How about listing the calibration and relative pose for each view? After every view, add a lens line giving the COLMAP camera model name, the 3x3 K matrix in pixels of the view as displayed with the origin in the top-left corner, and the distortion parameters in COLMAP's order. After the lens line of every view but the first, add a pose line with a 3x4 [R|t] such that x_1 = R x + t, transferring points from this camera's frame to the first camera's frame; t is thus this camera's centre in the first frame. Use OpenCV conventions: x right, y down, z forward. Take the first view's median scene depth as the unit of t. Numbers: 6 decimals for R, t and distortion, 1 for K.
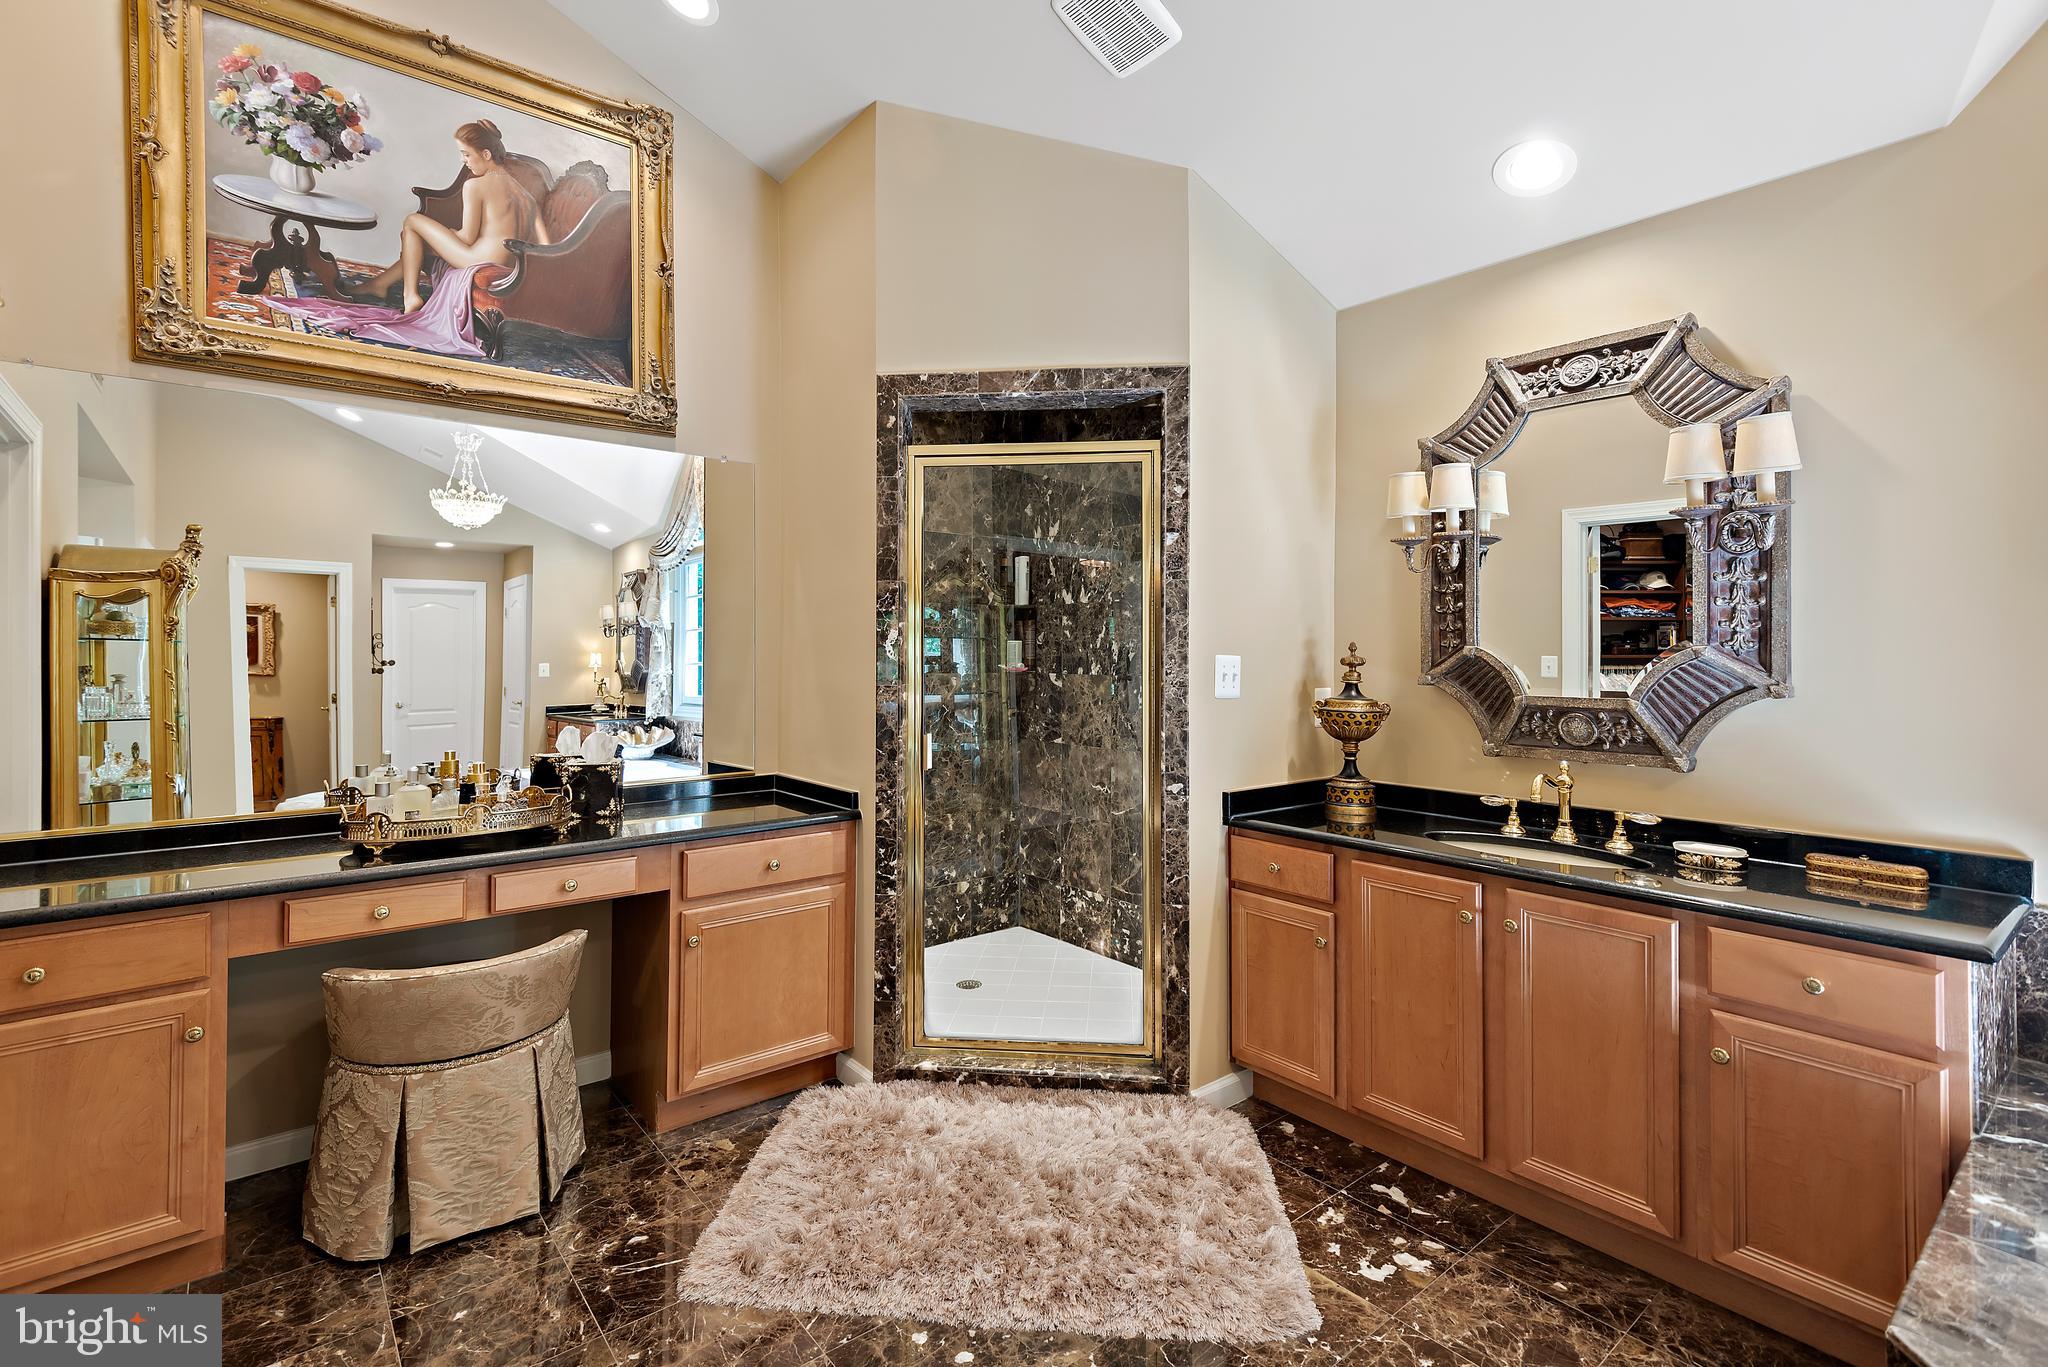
lens RADIAL K [[922.1, 0, 1021.0], [0, 922.1, 648.2], [0, 0, 1]] dist [0.028812, -0.012964]
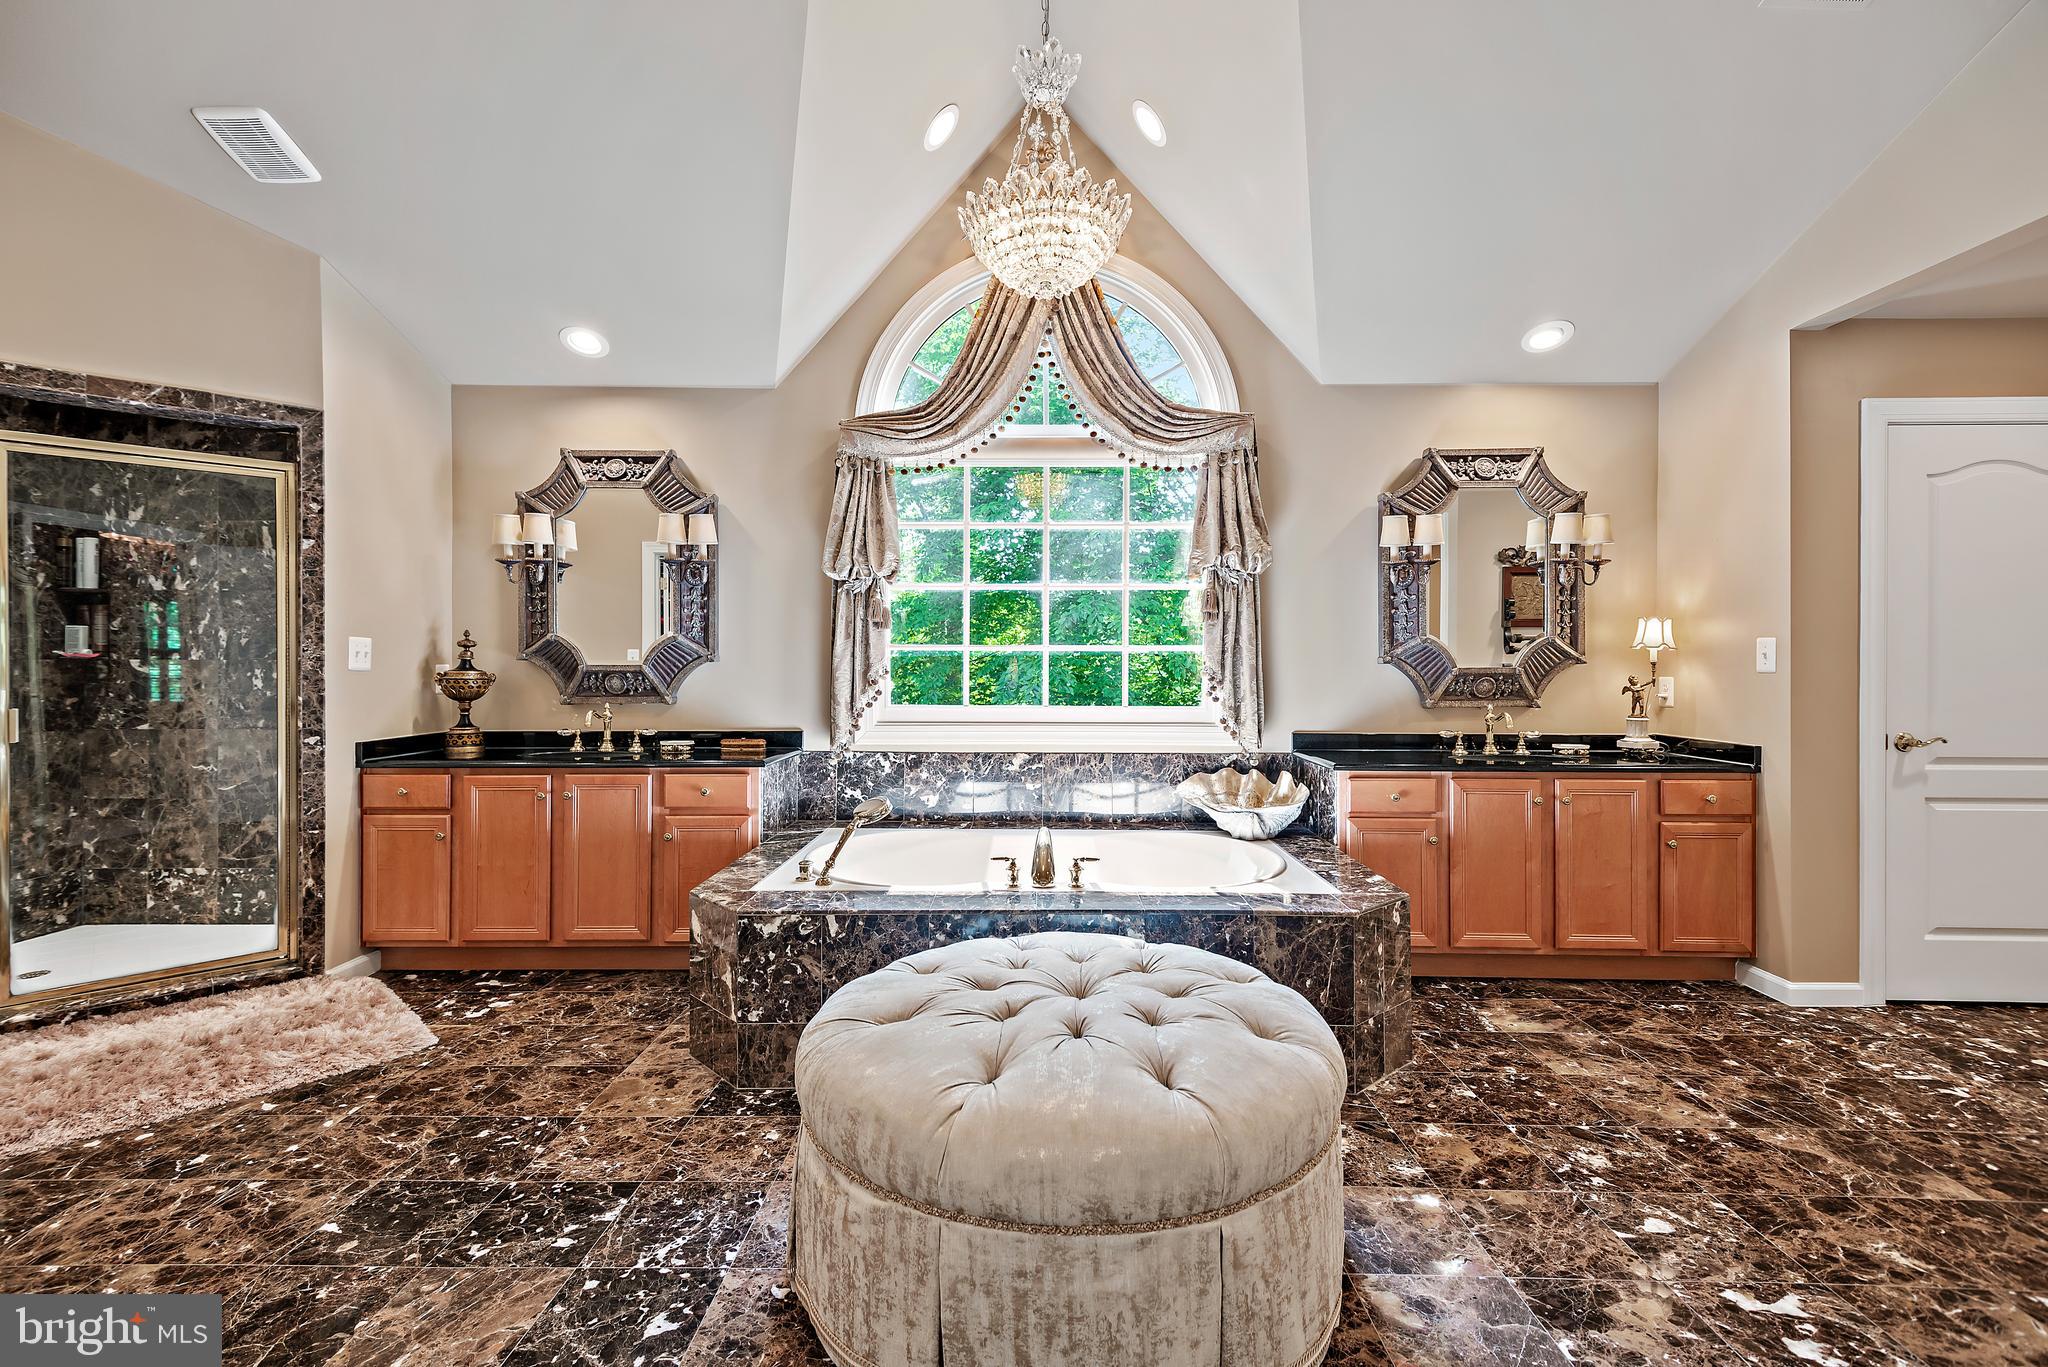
lens RADIAL K [[922.1, 0, 1024.2], [0, 922.1, 662.9], [0, 0, 1]] dist [0.028812, -0.012964]
pose [[0.643048, -0.003684, 0.765817, -0.188546], [-0.002626, 0.999972, 0.007015, 0.033573], [-0.765821, -0.006522, 0.643021, -0.586379]]
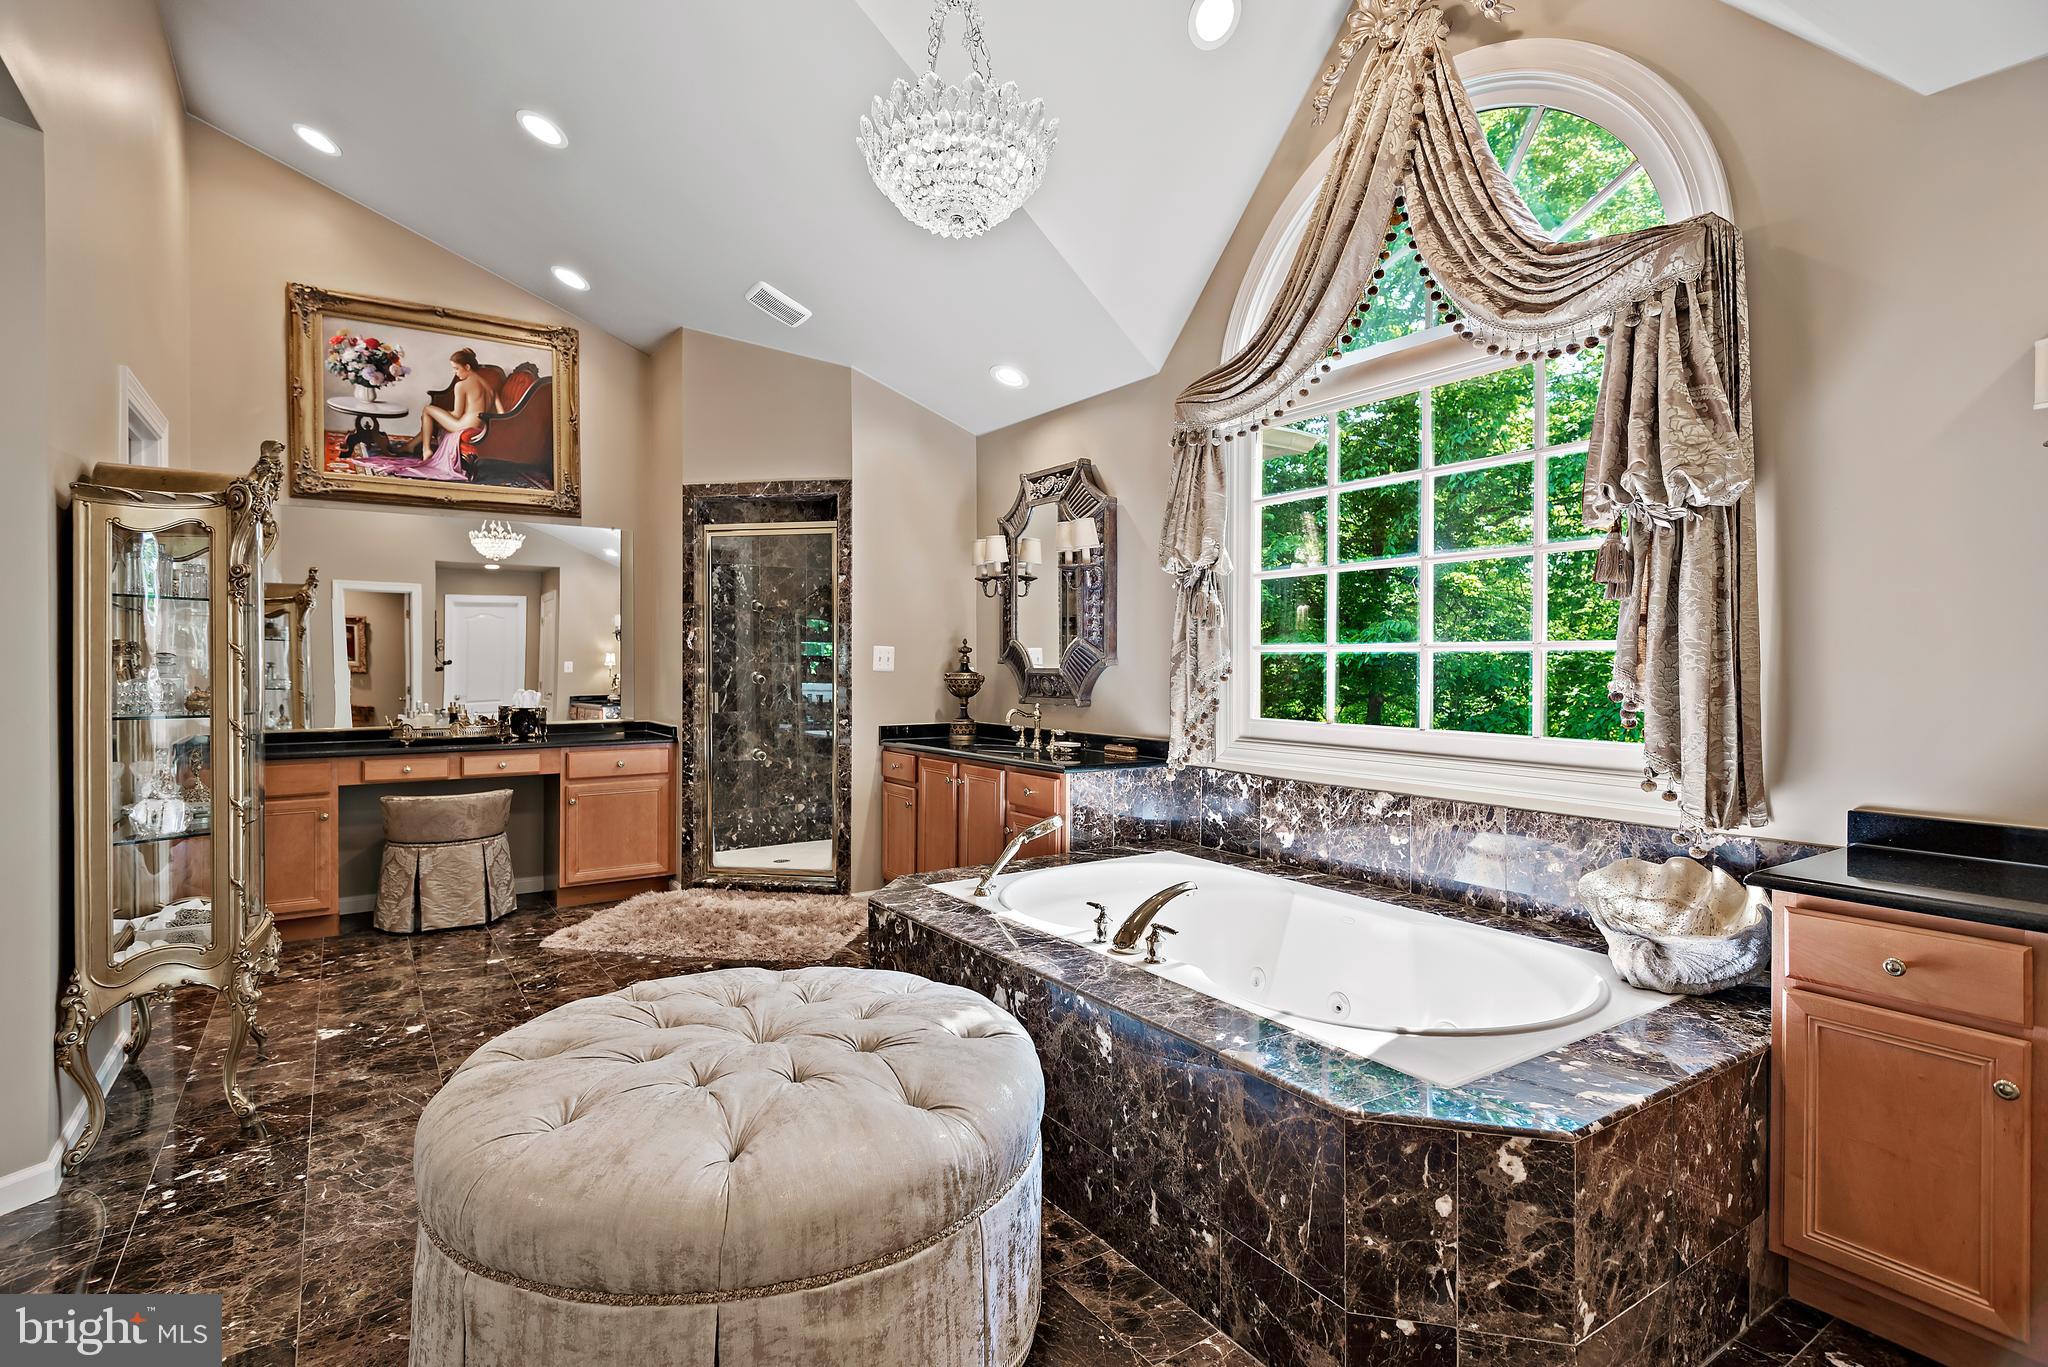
lens RADIAL K [[1003.7, 0, 1043.0], [0, 1003.7, 670.4], [0, 0, 1]] dist [0.018874, -0.004909]
pose [[0.996053, 0.000274, -0.088760, 0.711246], [0.000796, 0.999928, 0.012009, 0.031845], [0.088757, -0.012033, 0.995981, -0.855330]]
